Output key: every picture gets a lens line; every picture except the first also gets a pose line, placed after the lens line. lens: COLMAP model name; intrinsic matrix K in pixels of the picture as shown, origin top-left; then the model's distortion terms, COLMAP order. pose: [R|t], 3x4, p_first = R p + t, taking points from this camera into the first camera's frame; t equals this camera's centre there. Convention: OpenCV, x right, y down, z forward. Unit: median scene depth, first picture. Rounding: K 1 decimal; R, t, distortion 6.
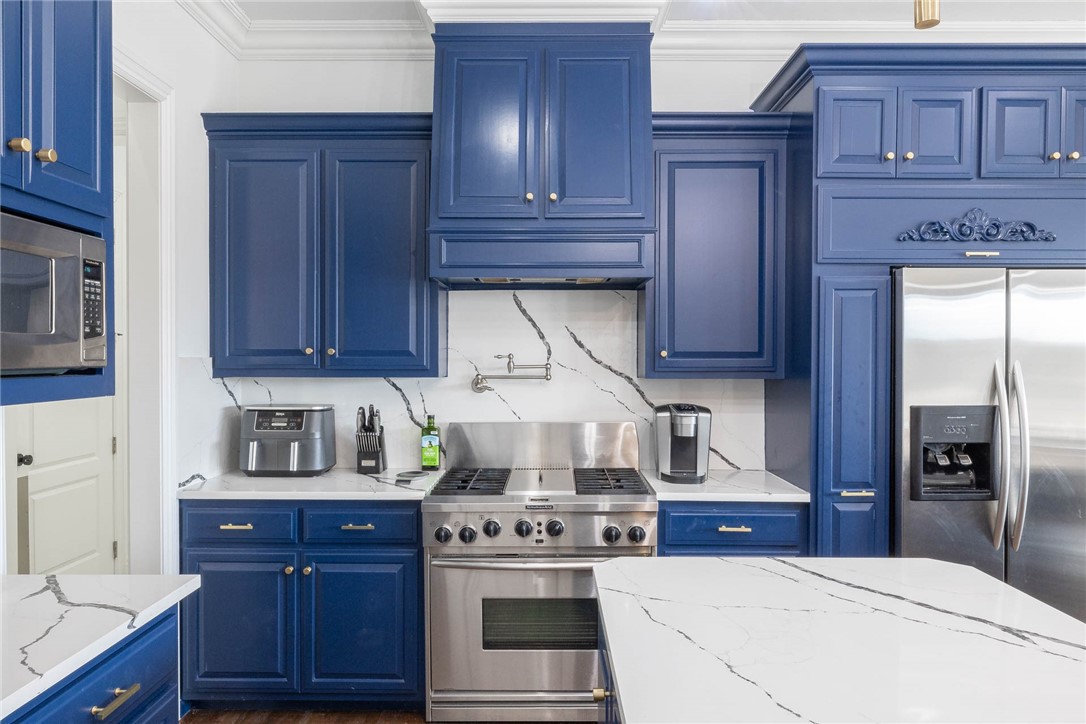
lens RADIAL K [[742.9, 0, 543.0], [0, 742.9, 362.0], [0, 0, 1]] dist [-0.006615, -0.002009]
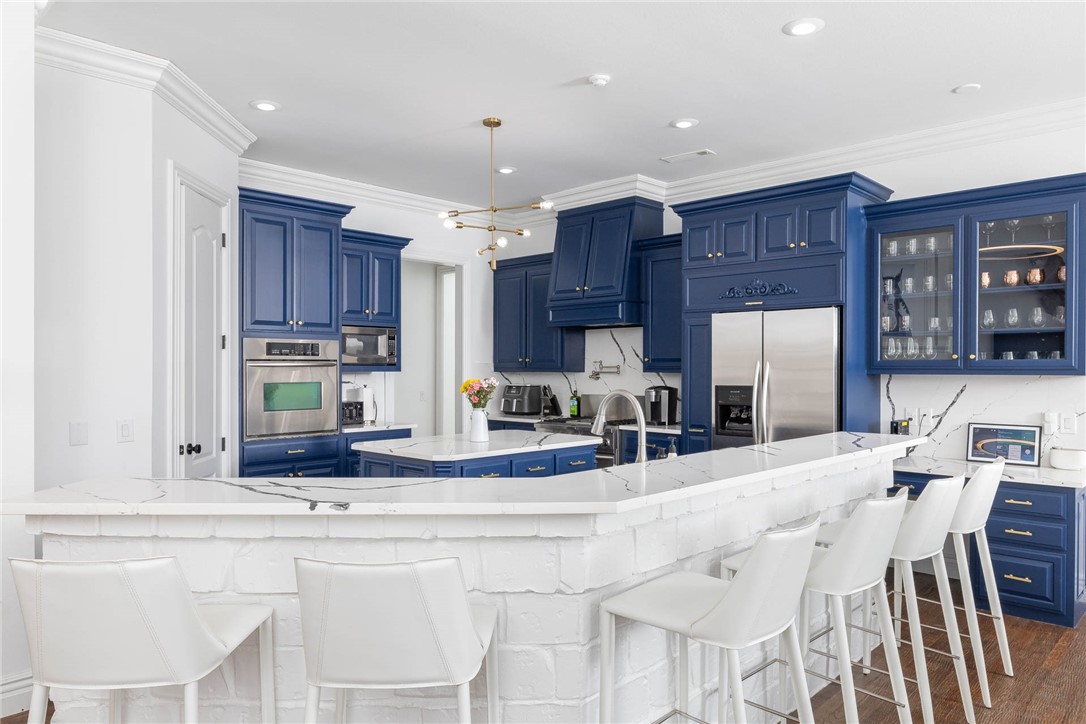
lens RADIAL K [[738.2, 0, 542.8], [0, 738.2, 371.4], [0, 0, 1]] dist [-0.001173, 0.000203]
pose [[0.723337, 0.001776, -0.690493, 1.320998], [-0.008273, 0.999947, -0.006095, 0.034087], [0.690446, 0.010122, 0.723313, -0.610135]]
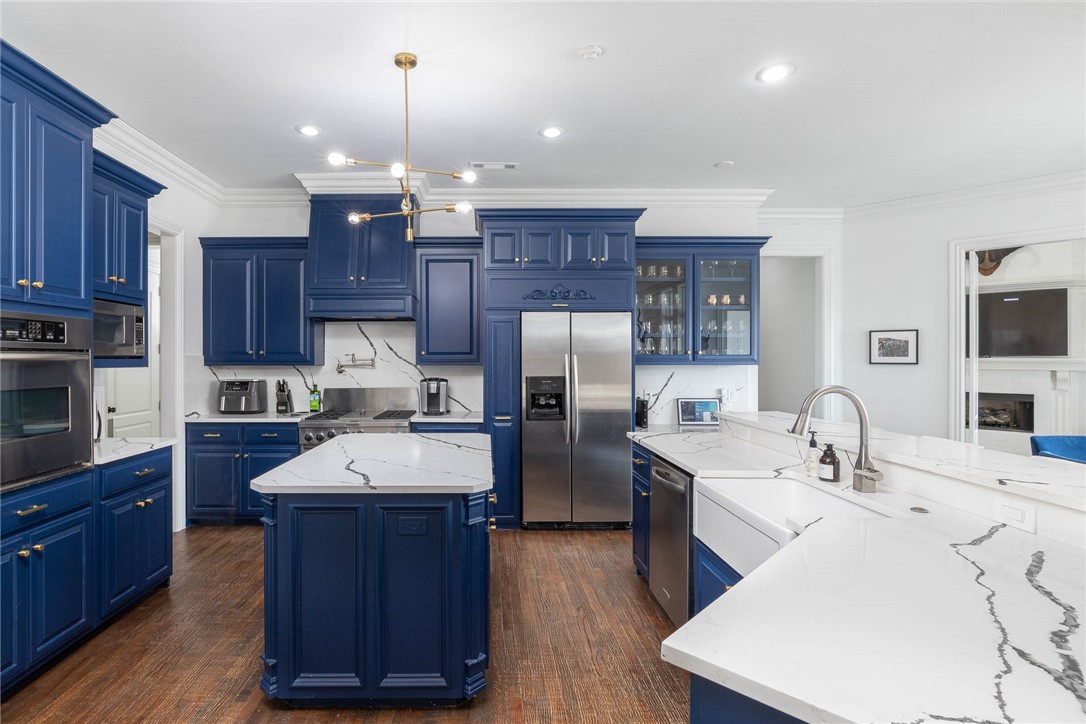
lens RADIAL K [[539.7, 0, 495.1], [0, 539.7, 360.1], [0, 0, 1]] dist [-0.037855, 0.023108]
pose [[0.999860, -0.003840, 0.016258, 0.337317], [0.004013, 0.999936, -0.010625, 0.025334], [-0.016216, 0.010689, 0.999811, -0.492866]]
